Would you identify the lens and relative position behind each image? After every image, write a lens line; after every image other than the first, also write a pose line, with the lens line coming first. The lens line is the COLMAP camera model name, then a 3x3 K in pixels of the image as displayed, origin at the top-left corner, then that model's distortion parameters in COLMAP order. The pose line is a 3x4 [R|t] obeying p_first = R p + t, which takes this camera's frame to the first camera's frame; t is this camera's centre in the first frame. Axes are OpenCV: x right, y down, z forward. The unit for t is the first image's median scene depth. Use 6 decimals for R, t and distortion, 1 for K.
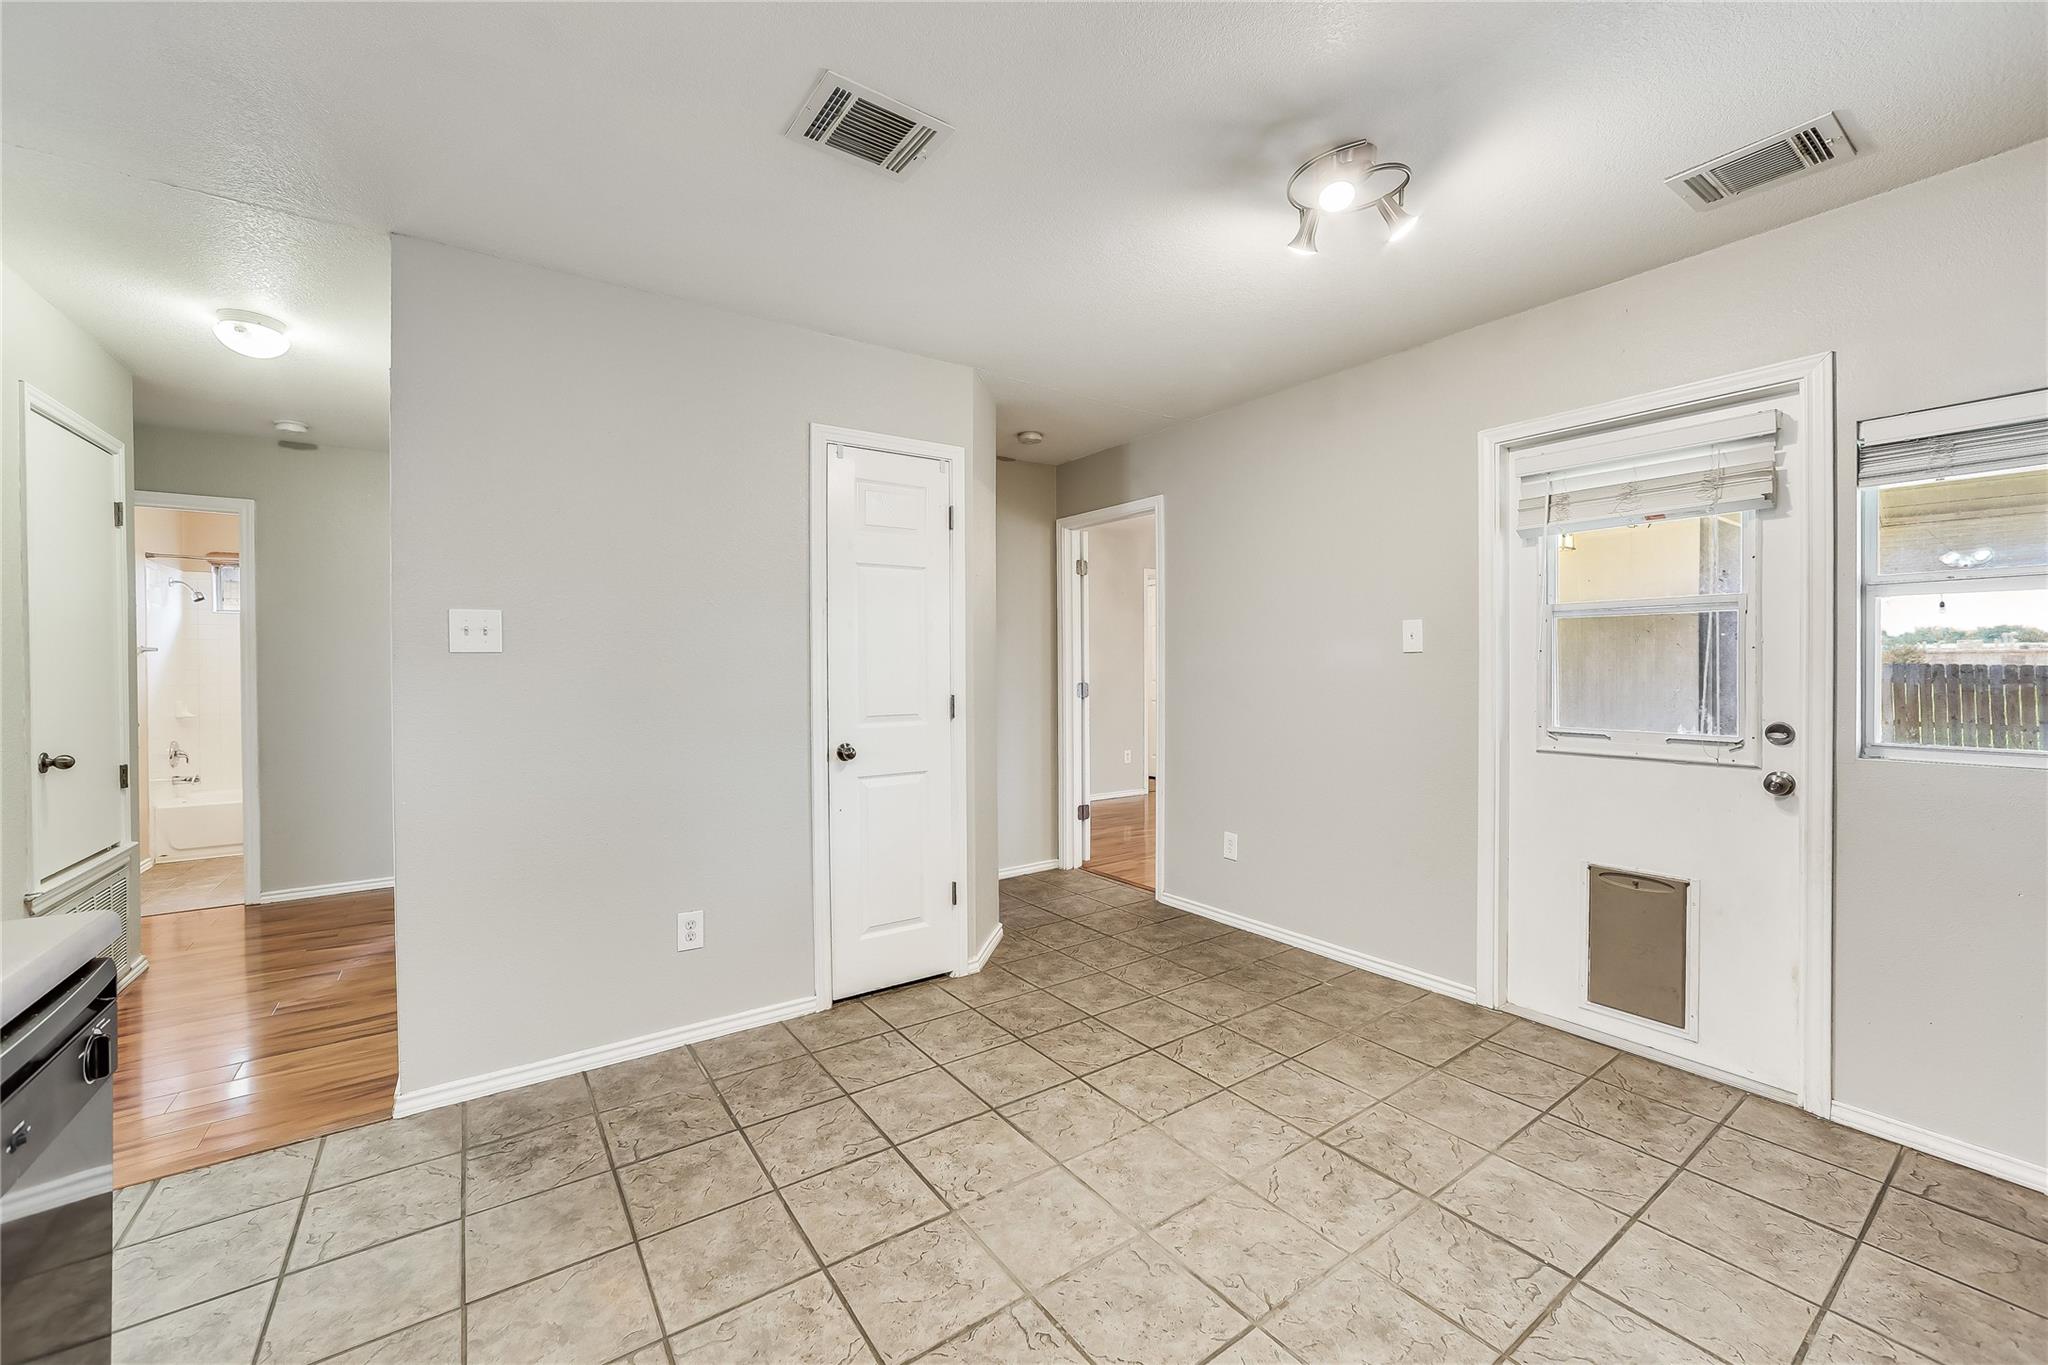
lens RADIAL K [[822.0, 0, 1036.9], [0, 822.0, 668.1], [0, 0, 1]] dist [-0.038656, 0.014340]
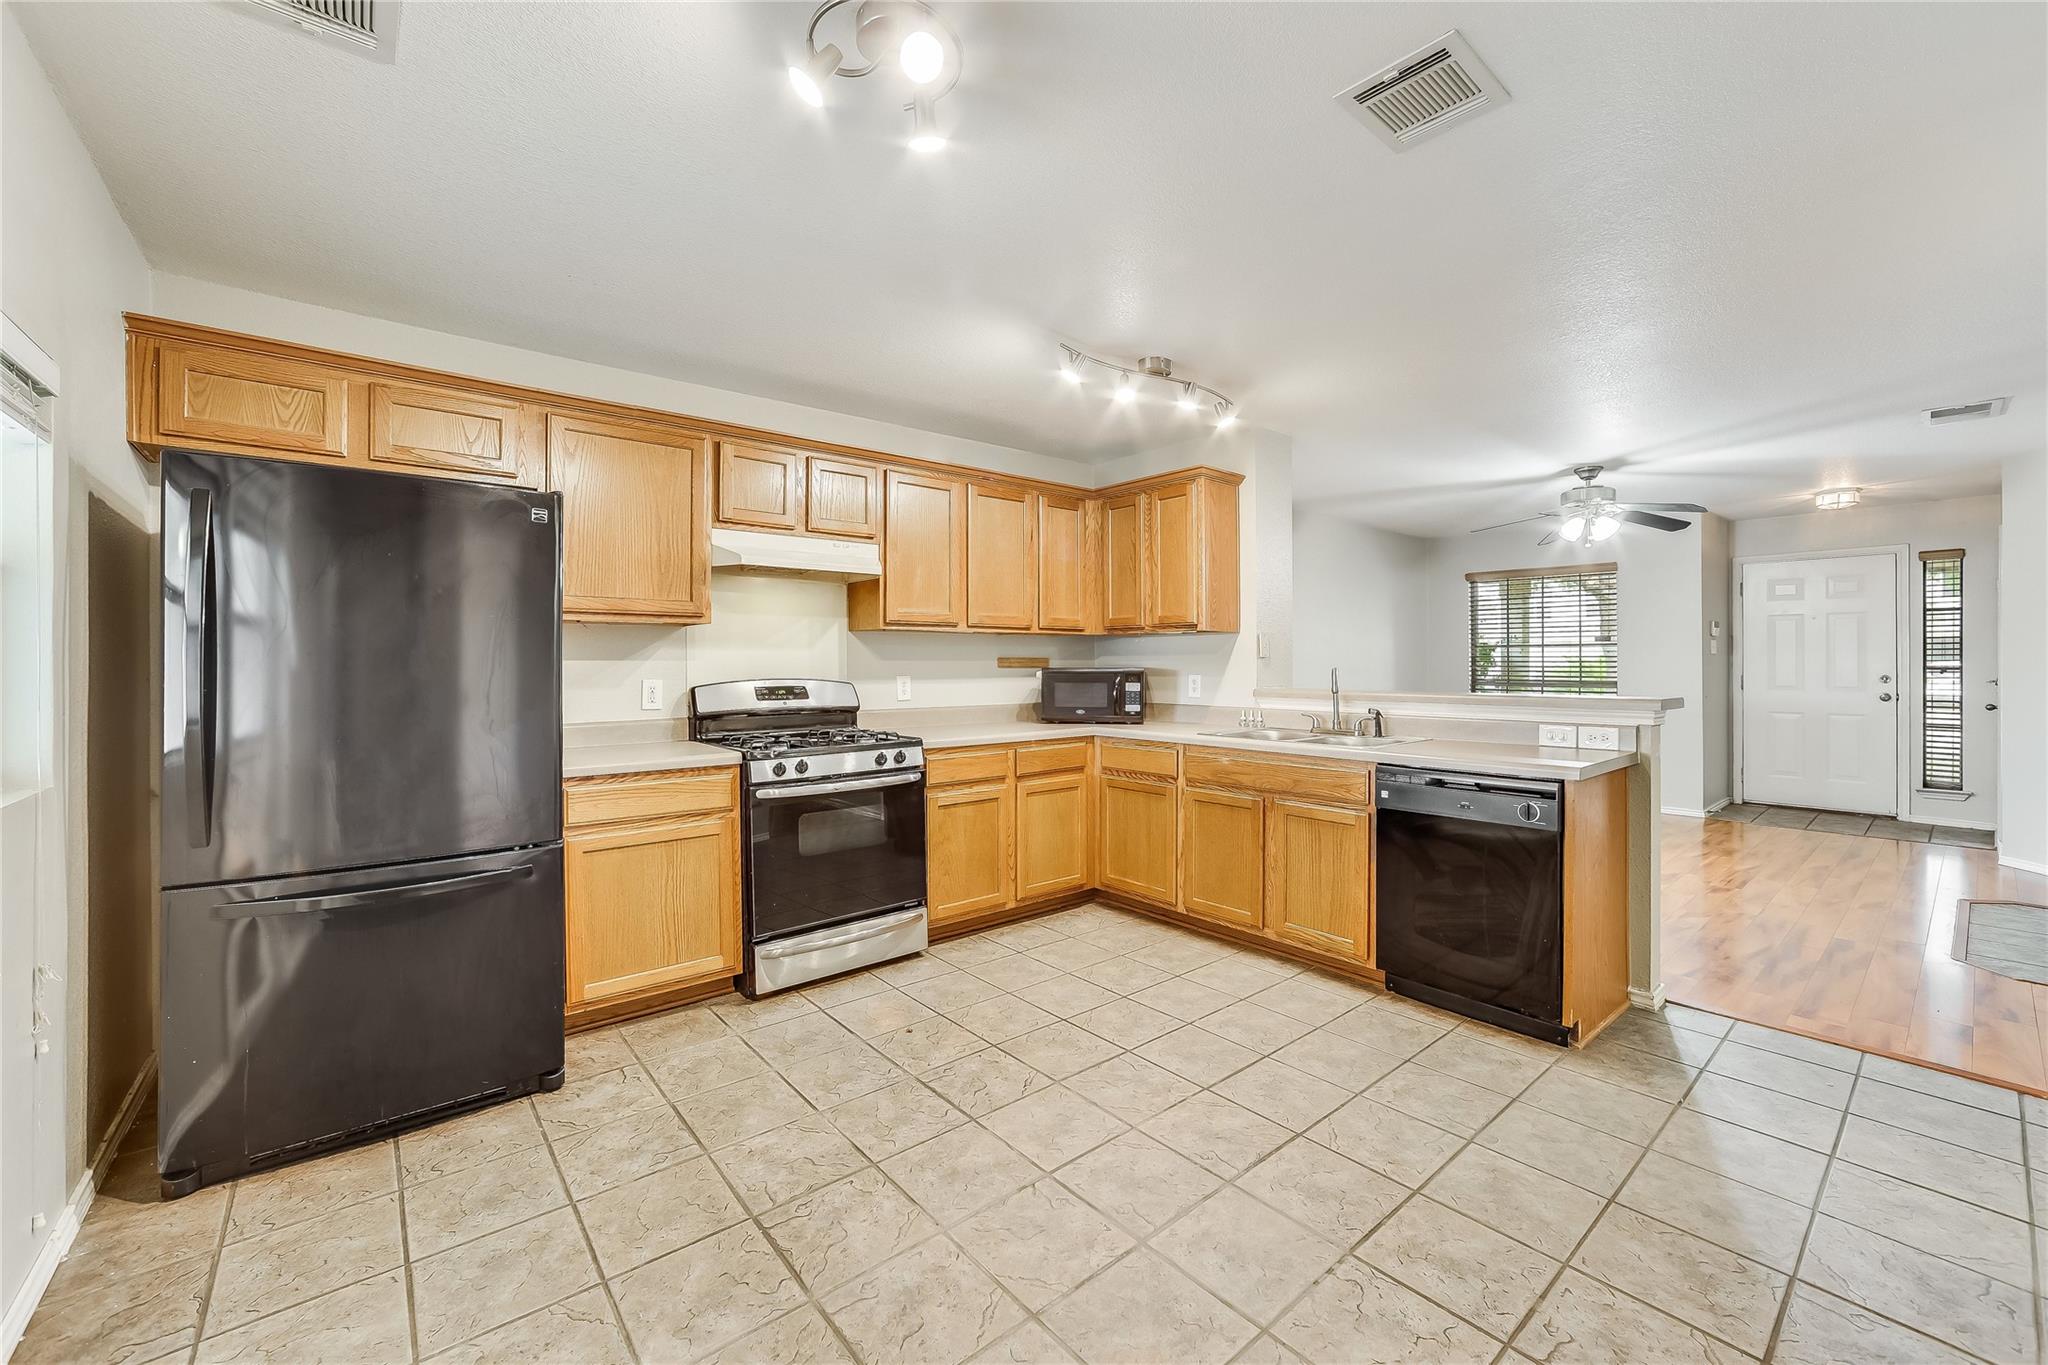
lens RADIAL K [[822.0, 0, 1036.9], [0, 822.0, 668.1], [0, 0, 1]] dist [-0.038656, 0.014340]
pose [[-0.996960, 0.007861, -0.077519, 0.332246], [0.007337, 0.999948, 0.007042, -0.004442], [0.077570, 0.006452, -0.996966, 1.975797]]
